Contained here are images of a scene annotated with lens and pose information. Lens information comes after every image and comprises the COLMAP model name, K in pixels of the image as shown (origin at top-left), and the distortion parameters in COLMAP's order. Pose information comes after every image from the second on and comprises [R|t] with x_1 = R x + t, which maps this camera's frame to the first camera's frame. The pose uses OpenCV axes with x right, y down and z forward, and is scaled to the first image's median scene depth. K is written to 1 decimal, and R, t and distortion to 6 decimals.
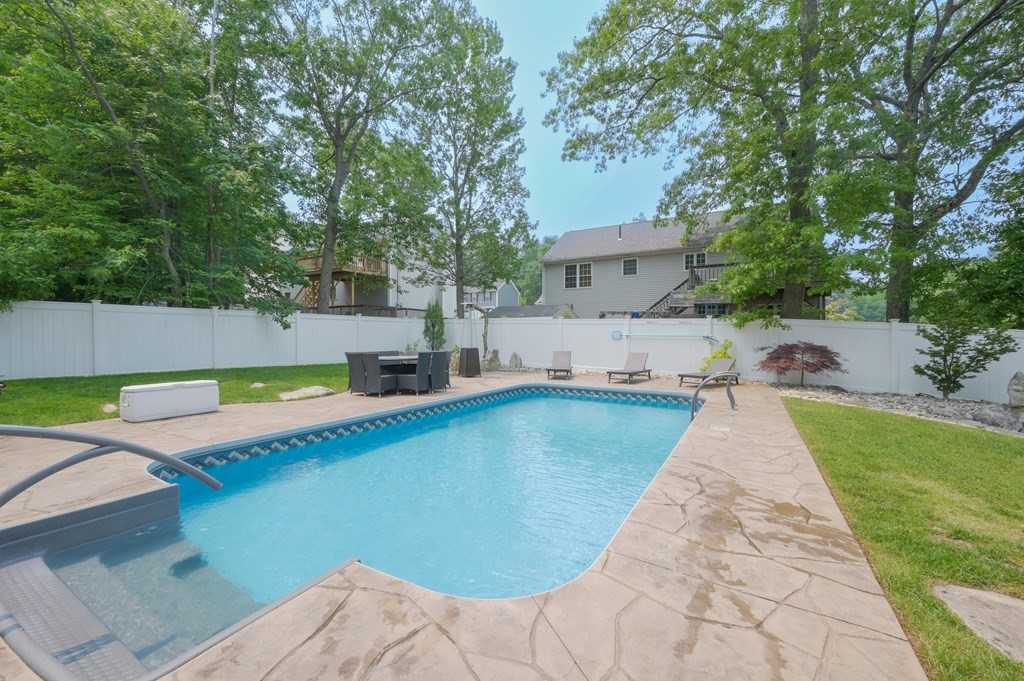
lens RADIAL K [[401.7, 0, 521.0], [0, 401.7, 338.6], [0, 0, 1]] dist [-0.001947, -0.000134]
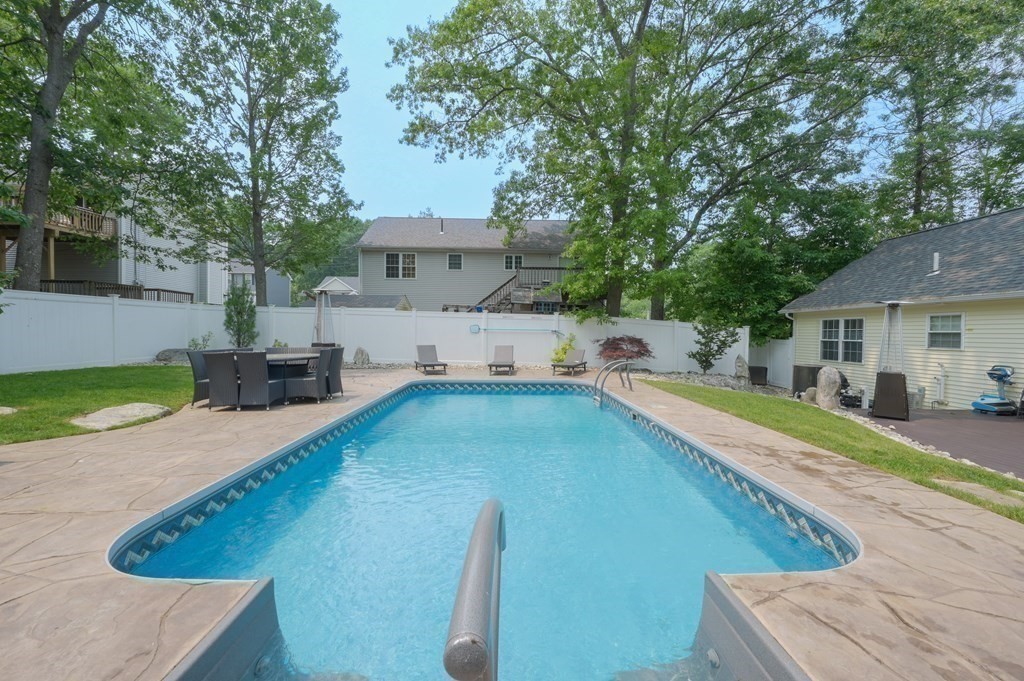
lens RADIAL K [[401.0, 0, 512.0], [0, 401.0, 340.5], [0, 0, 1]] dist [-0.008236, 0.003514]
pose [[0.852569, -0.008436, 0.522547, -0.191164], [-0.004310, 0.999722, 0.023172, -0.002738], [-0.522597, -0.022008, 0.852296, 0.066922]]
